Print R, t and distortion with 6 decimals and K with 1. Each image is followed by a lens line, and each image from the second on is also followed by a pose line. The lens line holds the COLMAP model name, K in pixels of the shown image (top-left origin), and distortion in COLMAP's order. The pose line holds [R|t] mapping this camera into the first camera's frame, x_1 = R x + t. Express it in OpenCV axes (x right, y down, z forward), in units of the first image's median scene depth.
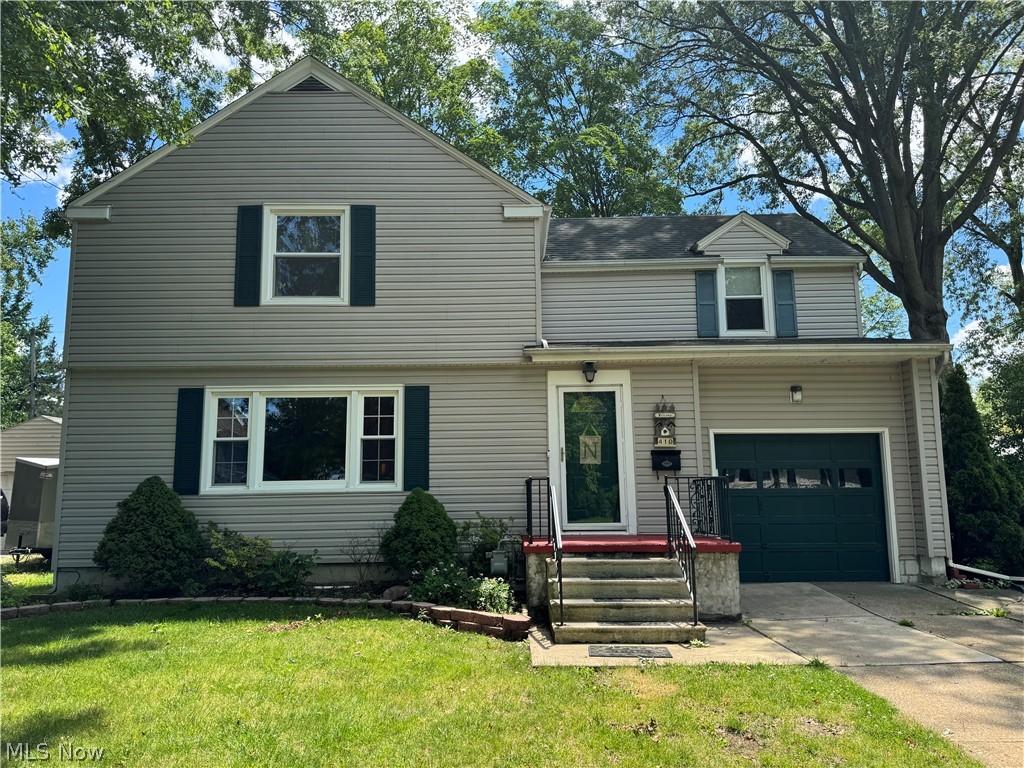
lens RADIAL K [[721.1, 0, 511.8], [0, 721.1, 387.4], [0, 0, 1]] dist [0.032157, -0.027401]
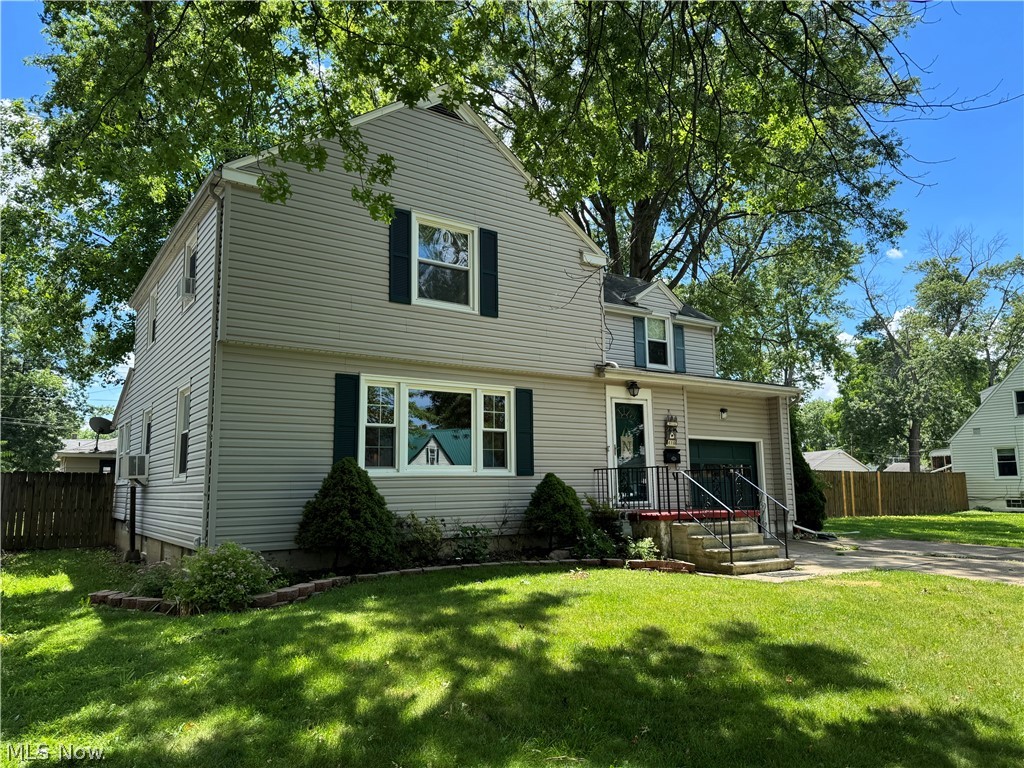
lens RADIAL K [[721.1, 0, 501.3], [0, 721.1, 382.2], [0, 0, 1]] dist [0.032157, -0.027401]
pose [[0.831573, 0.083155, 0.549156, -0.823271], [-0.074985, 0.996485, -0.037344, 0.034480], [-0.550331, -0.010124, 0.834885, 0.016782]]
